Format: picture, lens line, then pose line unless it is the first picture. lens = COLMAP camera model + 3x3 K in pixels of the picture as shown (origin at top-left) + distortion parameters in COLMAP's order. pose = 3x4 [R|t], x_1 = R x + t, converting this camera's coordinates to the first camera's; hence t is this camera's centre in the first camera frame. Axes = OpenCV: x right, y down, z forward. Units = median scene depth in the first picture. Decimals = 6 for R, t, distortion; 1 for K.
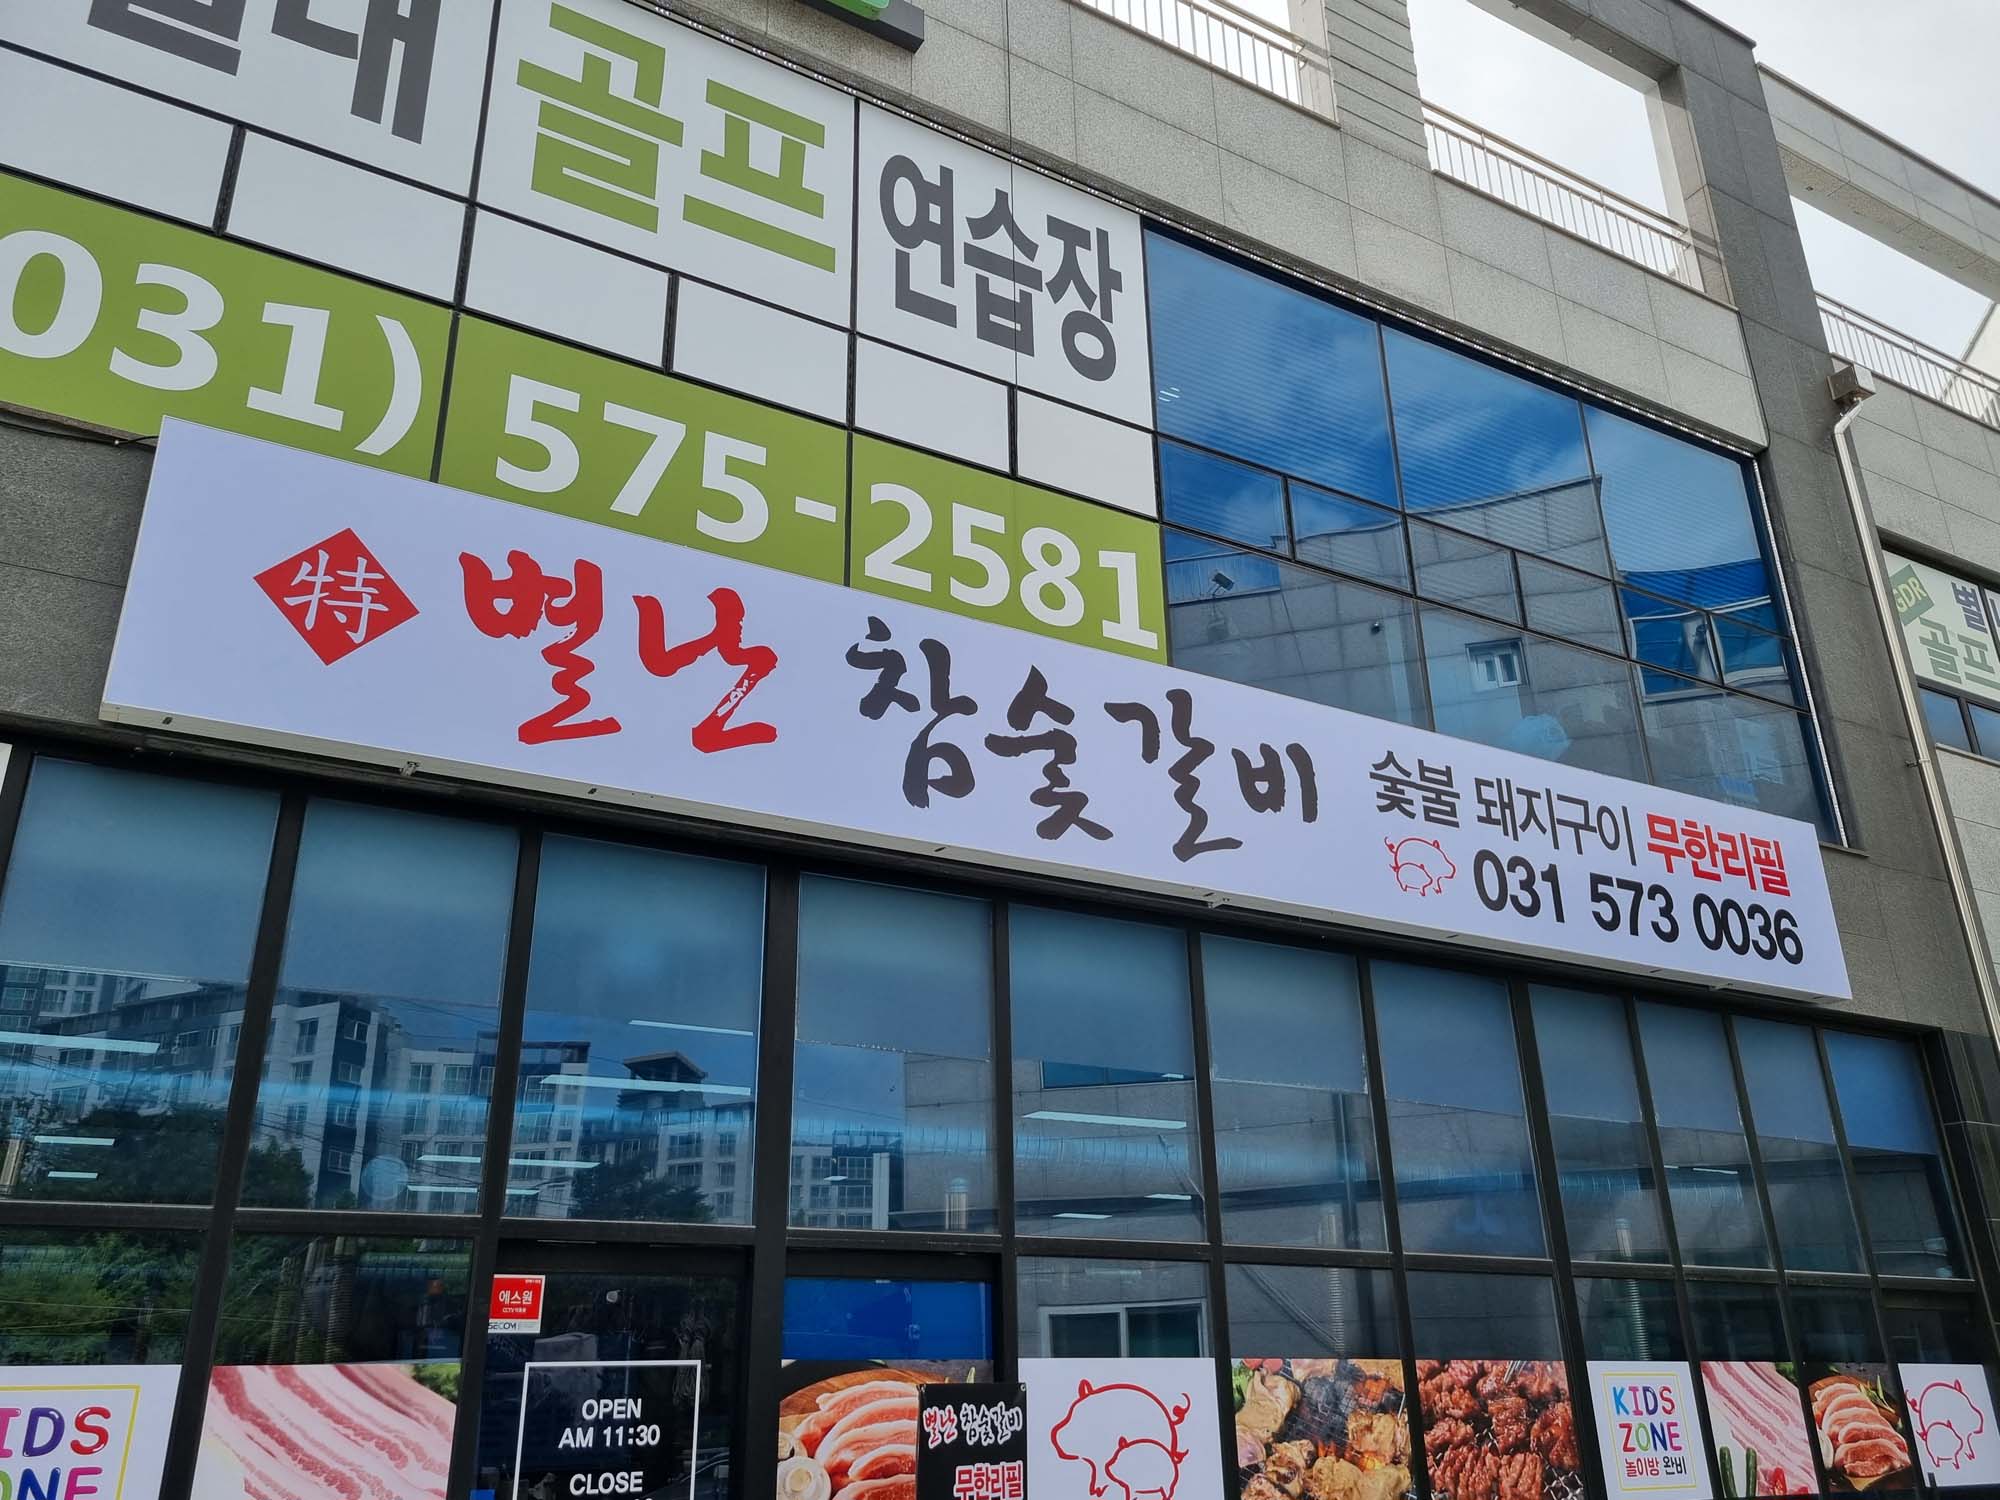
lens RADIAL K [[1630.1, 0, 1000.0], [0, 1630.1, 750.0], [0, 0, 1]] dist [0.048014, -0.010964]
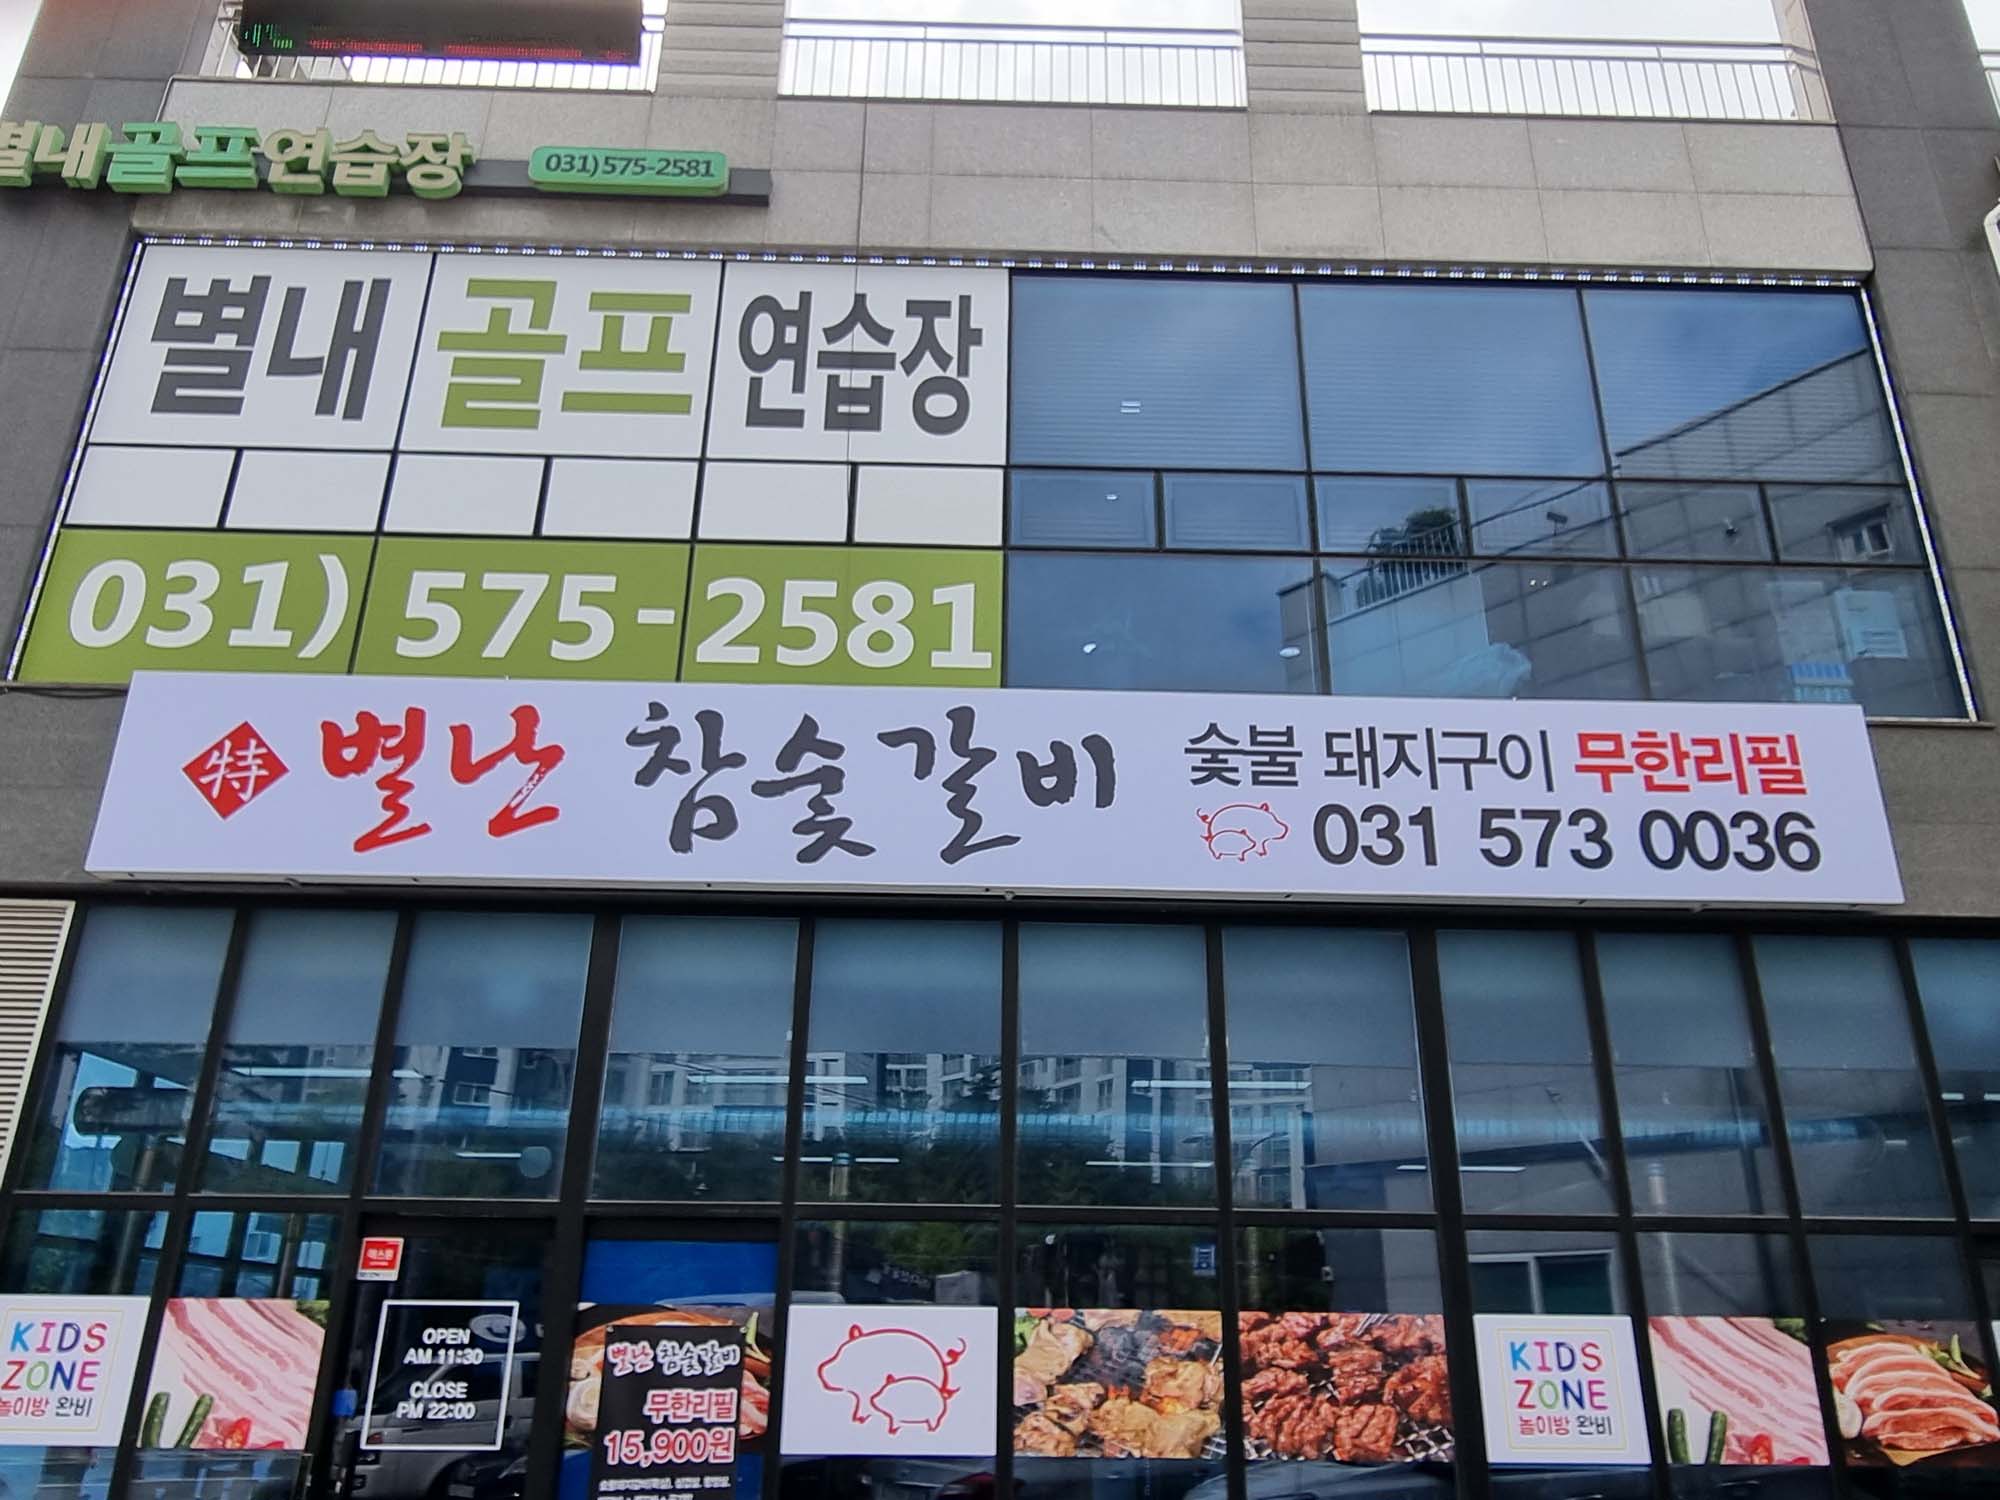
lens RADIAL K [[1508.1, 0, 1000.0], [0, 1508.1, 750.0], [0, 0, 1]] dist [-0.000459, 0.008533]
pose [[0.869970, -0.154159, -0.468388, 0.611179], [0.158336, 0.986907, -0.030728, 0.027428], [0.466992, -0.047430, 0.882988, 0.108091]]
